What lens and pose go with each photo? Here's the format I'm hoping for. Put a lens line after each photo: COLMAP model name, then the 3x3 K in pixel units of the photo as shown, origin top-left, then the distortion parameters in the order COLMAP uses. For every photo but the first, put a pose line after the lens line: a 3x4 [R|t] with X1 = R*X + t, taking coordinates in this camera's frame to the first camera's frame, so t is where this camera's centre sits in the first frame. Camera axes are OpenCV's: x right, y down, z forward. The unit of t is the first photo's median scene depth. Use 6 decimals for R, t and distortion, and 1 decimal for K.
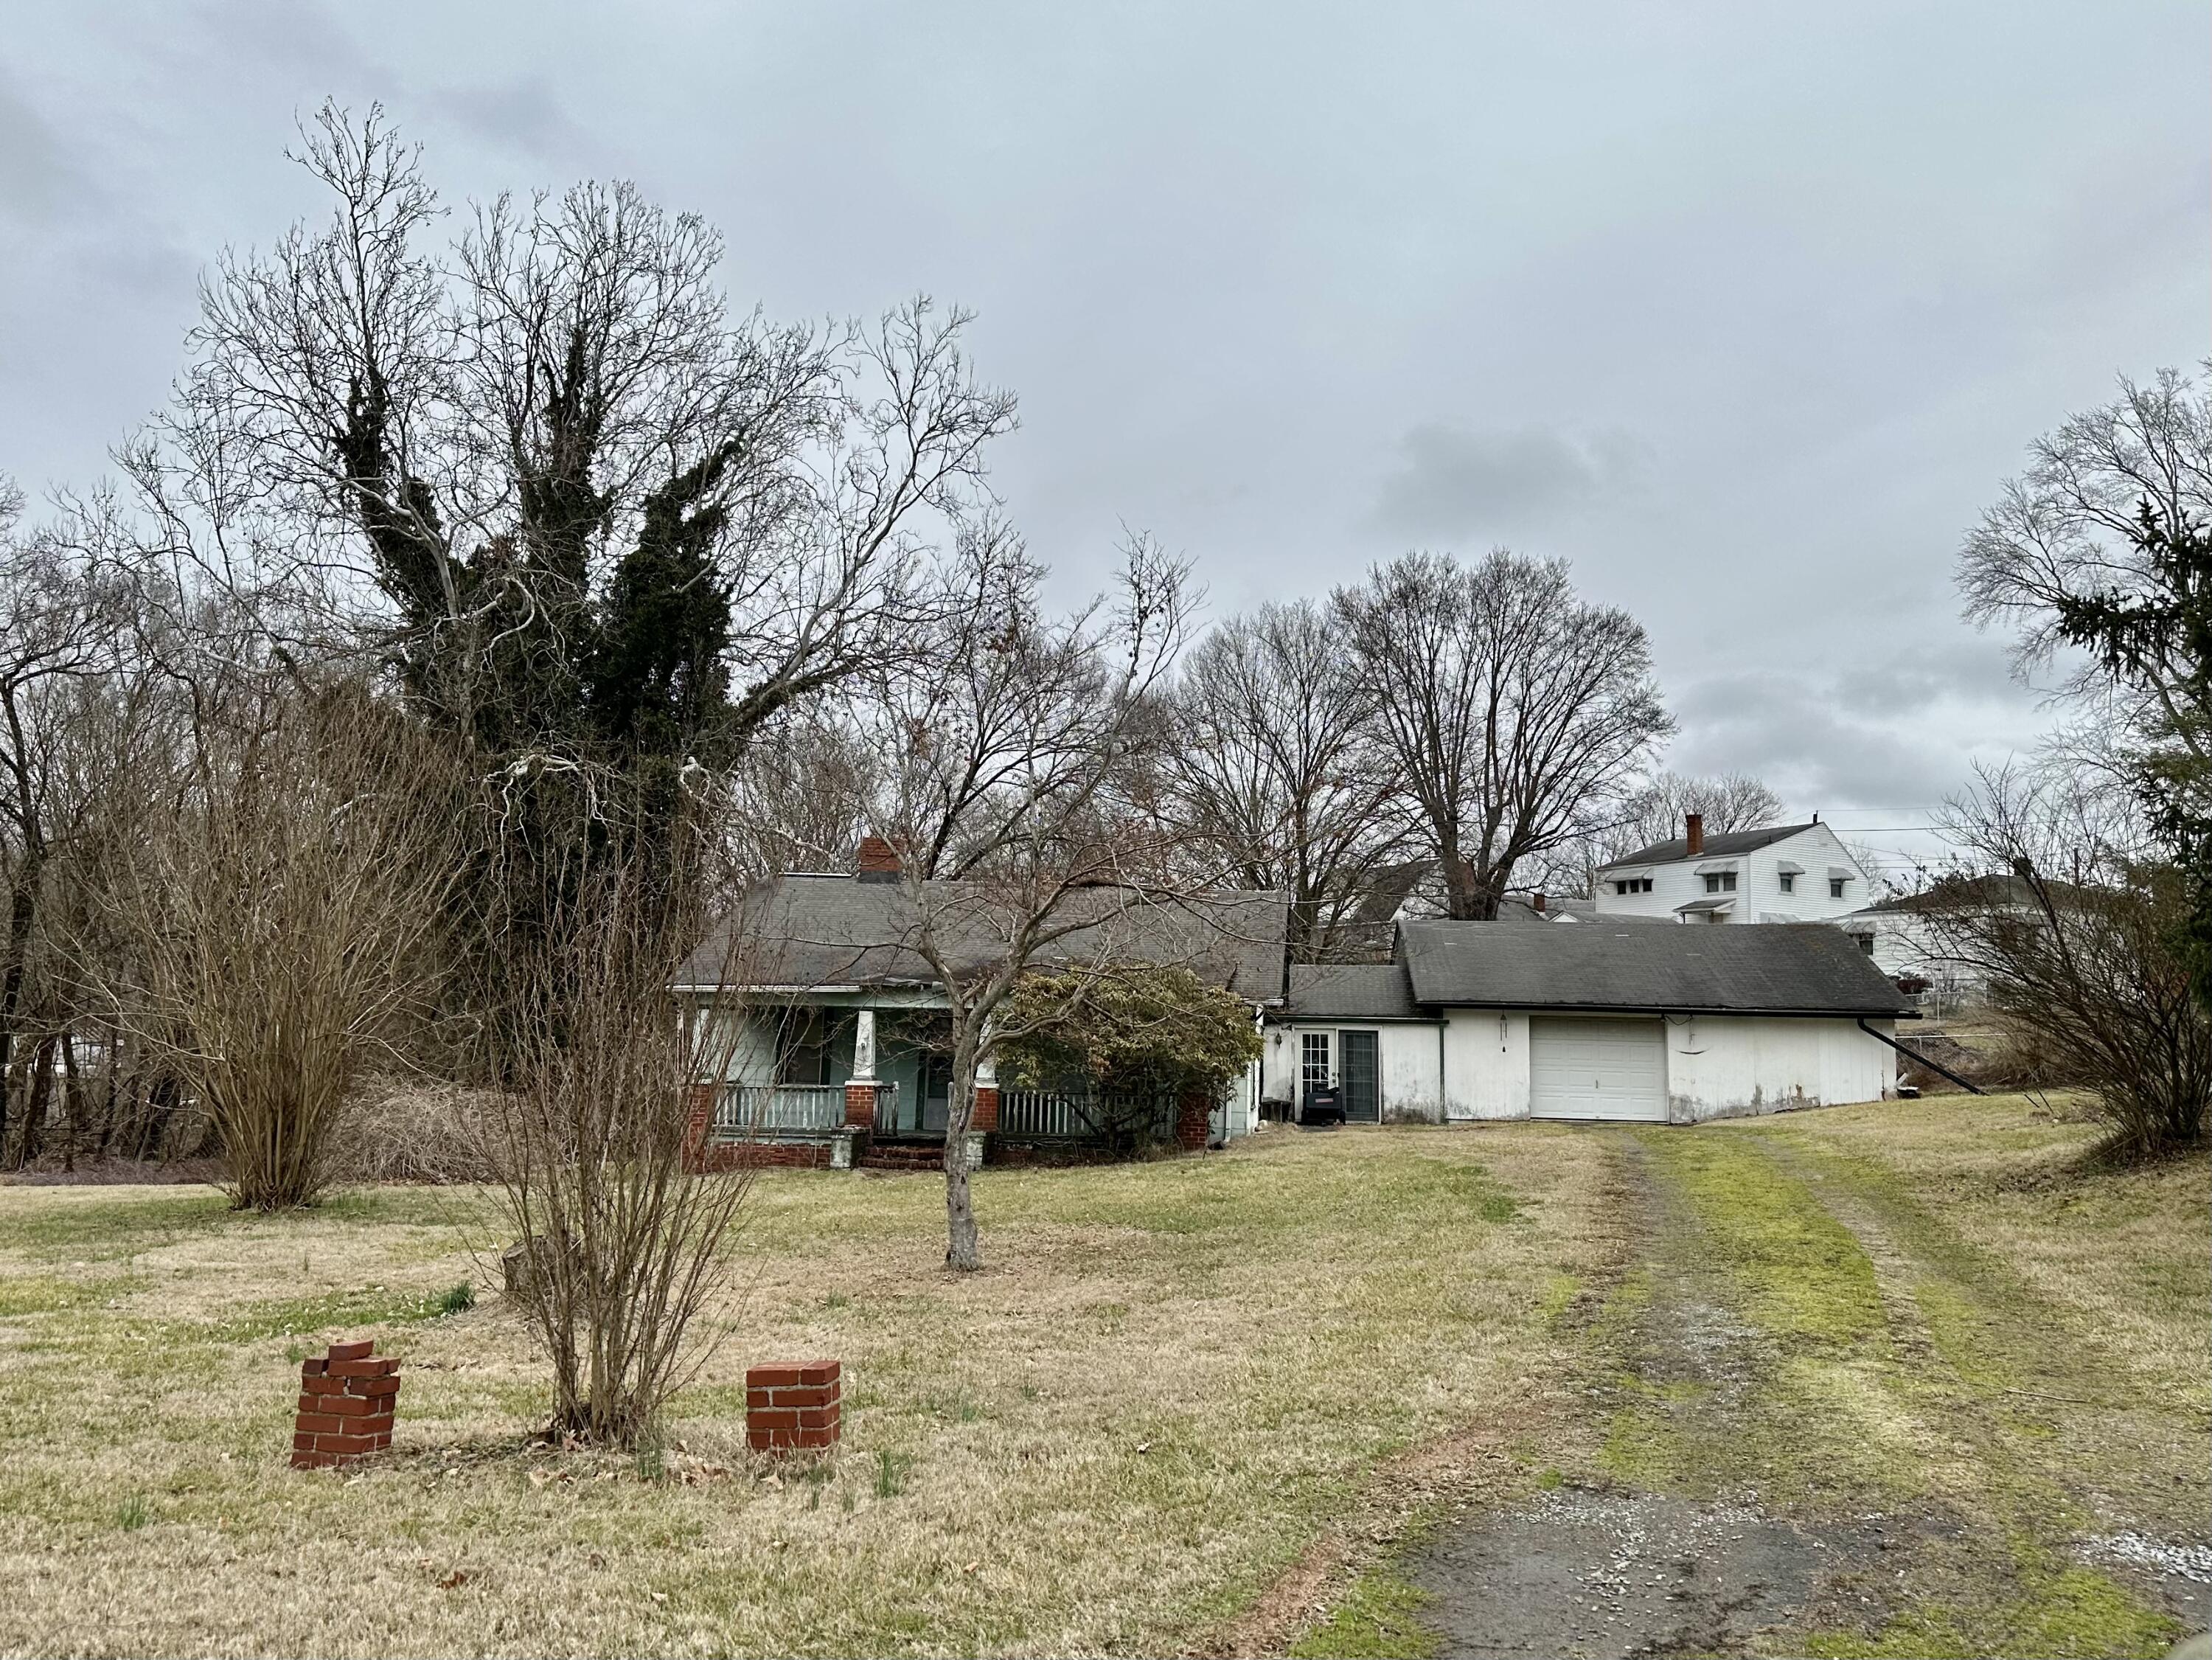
lens RADIAL K [[1784.5, 0, 1067.6], [0, 1784.5, 871.2], [0, 0, 1]] dist [0.031257, -0.019389]
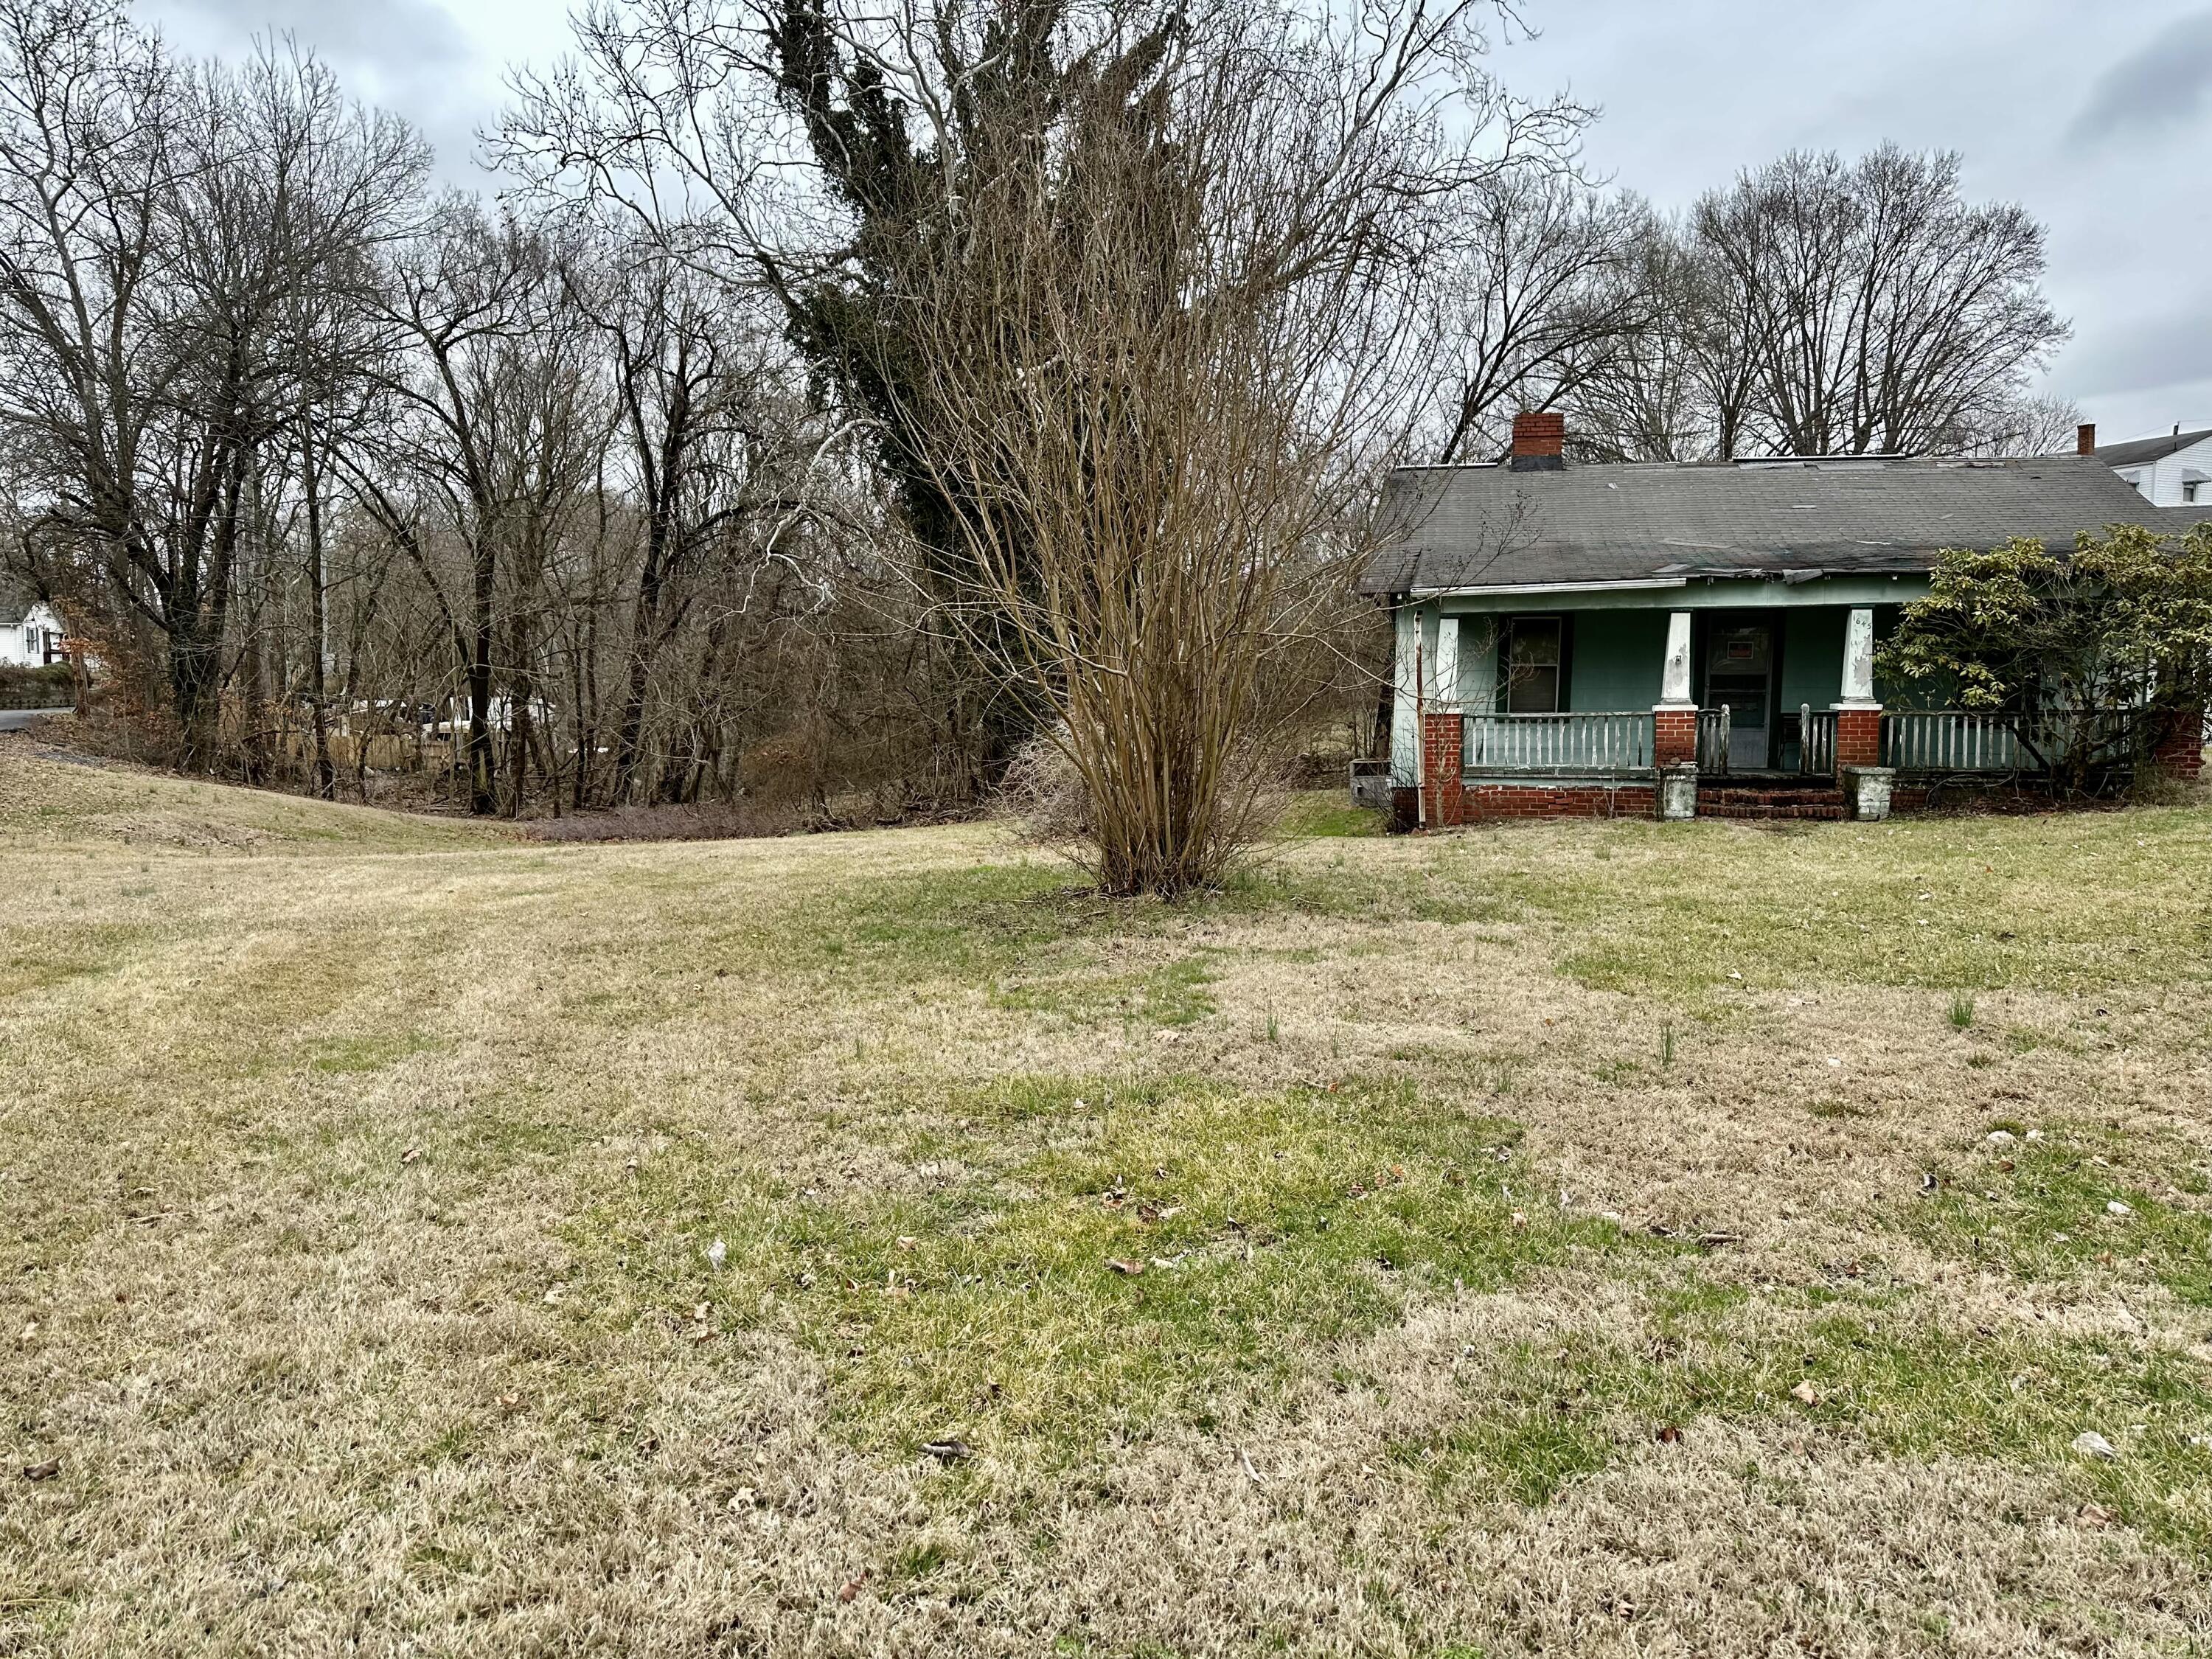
lens RADIAL K [[1558.0, 0, 1096.8], [0, 1558.0, 831.2], [0, 0, 1]] dist [0.031427, -0.049510]
pose [[0.992692, -0.012419, -0.120038, -0.138535], [0.034267, 0.982755, 0.181707, 0.019926], [0.115711, -0.184492, 0.975999, 0.151939]]
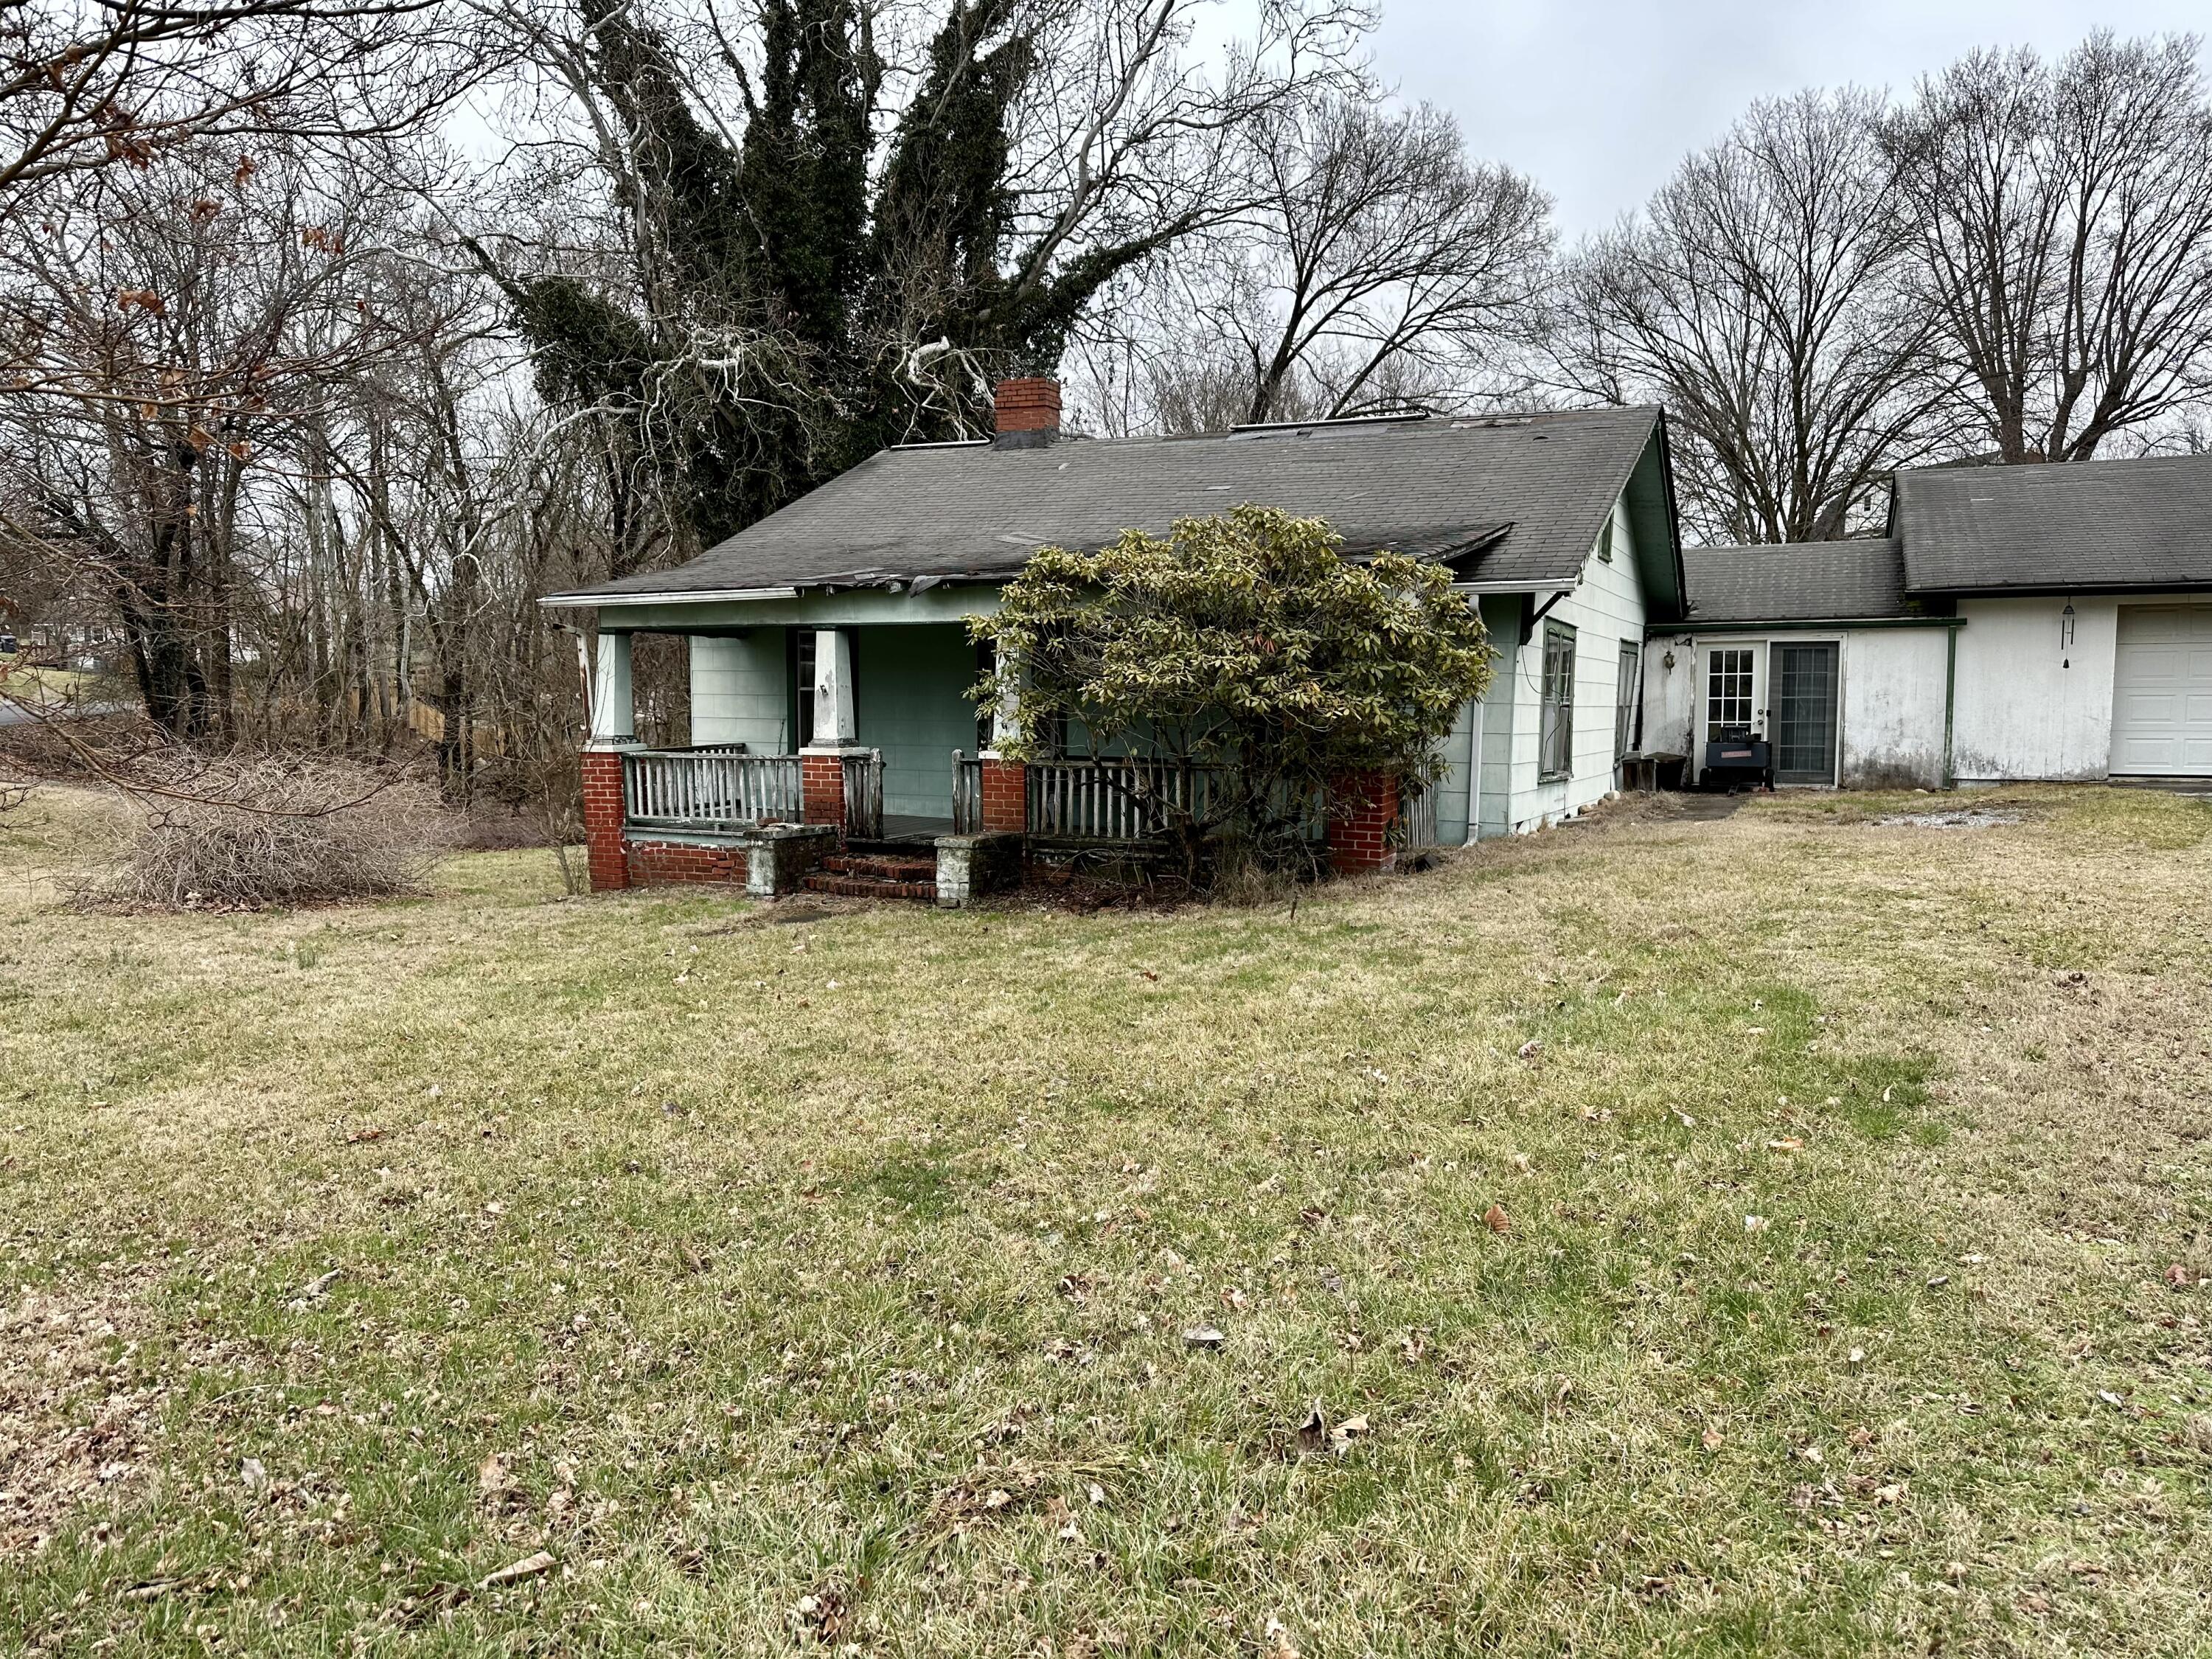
lens RADIAL K [[1558.0, 0, 1053.4], [0, 1558.0, 851.8], [0, 0, 1]] dist [0.031427, -0.049510]
pose [[0.944057, 0.010636, -0.329612, 0.064519], [0.056558, 0.979450, 0.193594, 0.026788], [0.324897, -0.201406, 0.924055, 0.261660]]
